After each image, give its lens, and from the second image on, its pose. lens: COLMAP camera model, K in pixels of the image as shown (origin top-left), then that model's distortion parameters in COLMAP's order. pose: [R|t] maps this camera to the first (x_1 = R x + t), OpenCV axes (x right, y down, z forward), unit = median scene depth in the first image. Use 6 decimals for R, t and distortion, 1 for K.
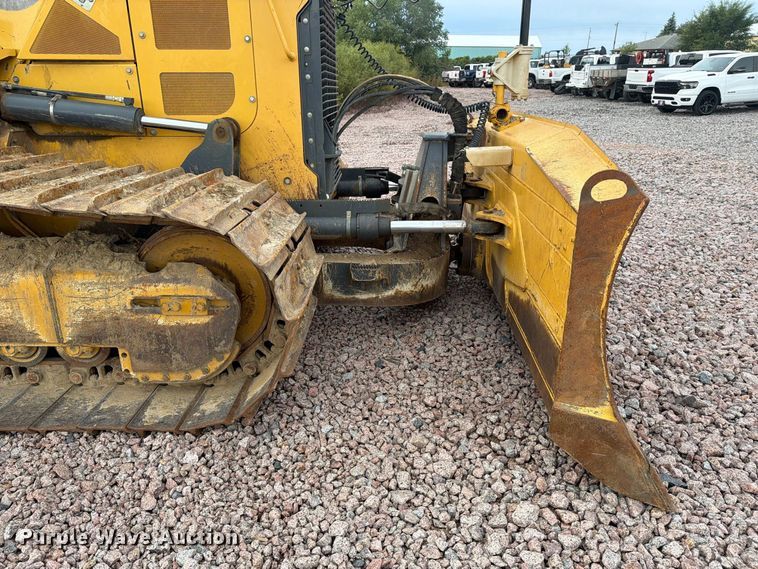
lens RADIAL K [[537.9, 0, 386.8], [0, 537.9, 291.5], [0, 0, 1]] dist [0.039752, -0.028072]
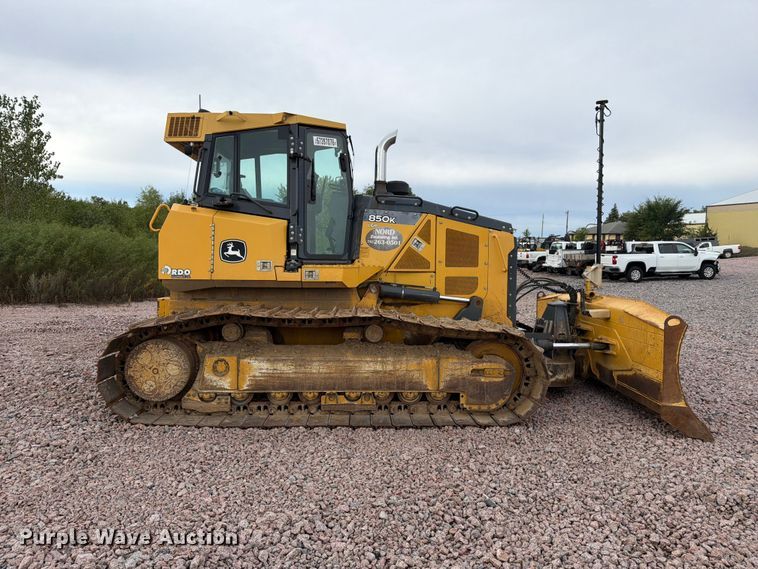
lens RADIAL K [[554.0, 0, 379.7], [0, 554.0, 292.9], [0, 0, 1]] dist [0.052805, -0.043249]
pose [[0.998568, 0.007310, 0.052998, -0.793078], [0.008760, 0.954911, -0.296763, 0.323343], [-0.052778, 0.296802, 0.953479, -1.103687]]
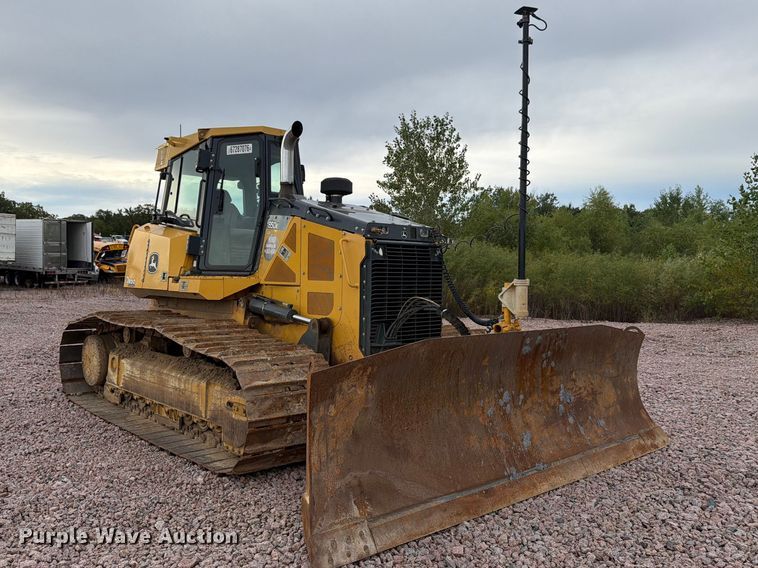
lens RADIAL K [[676.5, 0, 341.3], [0, 676.5, 282.6], [0, 0, 1]] dist [0.055673, -0.063243]
pose [[0.652580, 0.024622, -0.757320, 1.338659], [-0.278587, 0.937264, -0.209585, 0.008337], [0.704648, 0.347750, 0.618499, -0.318604]]
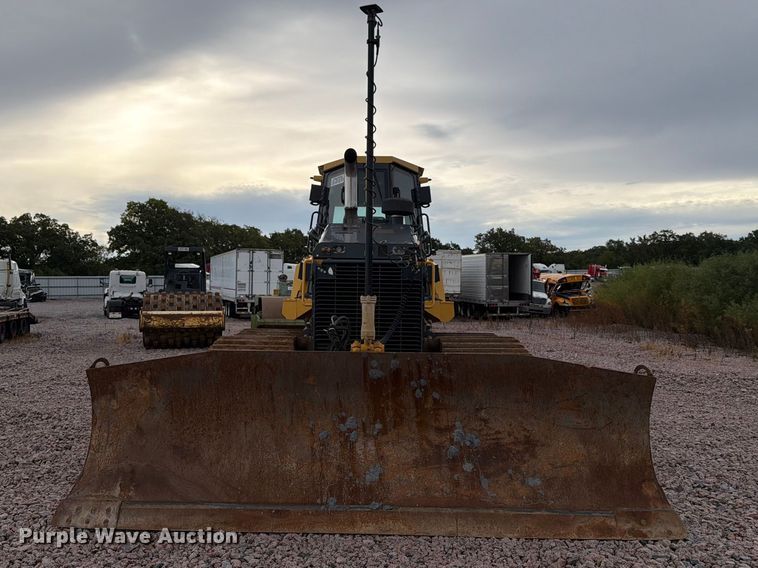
lens RADIAL K [[753.3, 0, 379.4], [0, 753.3, 282.3], [0, 0, 1]] dist [0.036813, 0.000000]
pose [[-0.054986, -0.022255, -0.998239, 2.155542], [-0.358645, 0.933473, -0.001056, -0.580142], [0.931853, 0.357955, -0.059310, 1.337859]]
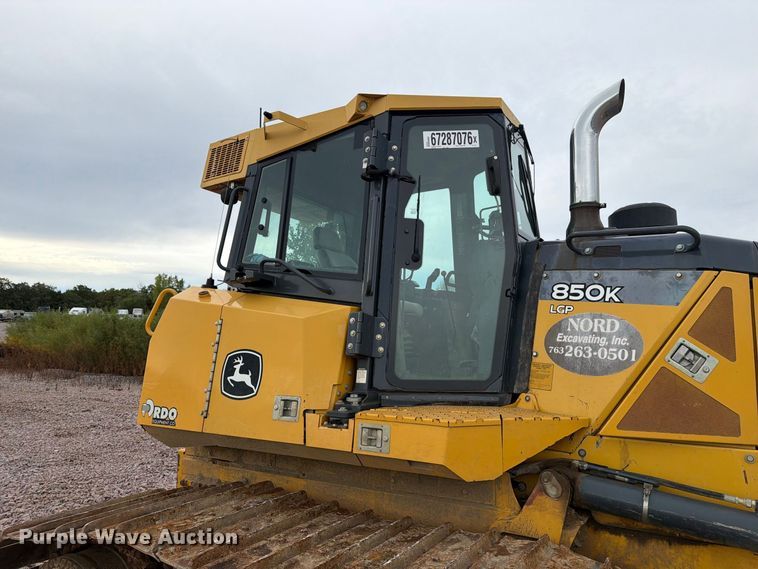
lens RADIAL K [[537.9, 0, 380.5], [0, 537.9, 278.0], [0, 0, 1]] dist [0.039752, -0.028072]
pose [[0.864207, -0.052702, -0.500369, -0.515575], [-0.183652, 0.892839, -0.411231, -0.229859], [0.468422, 0.447283, 0.761918, 0.115429]]
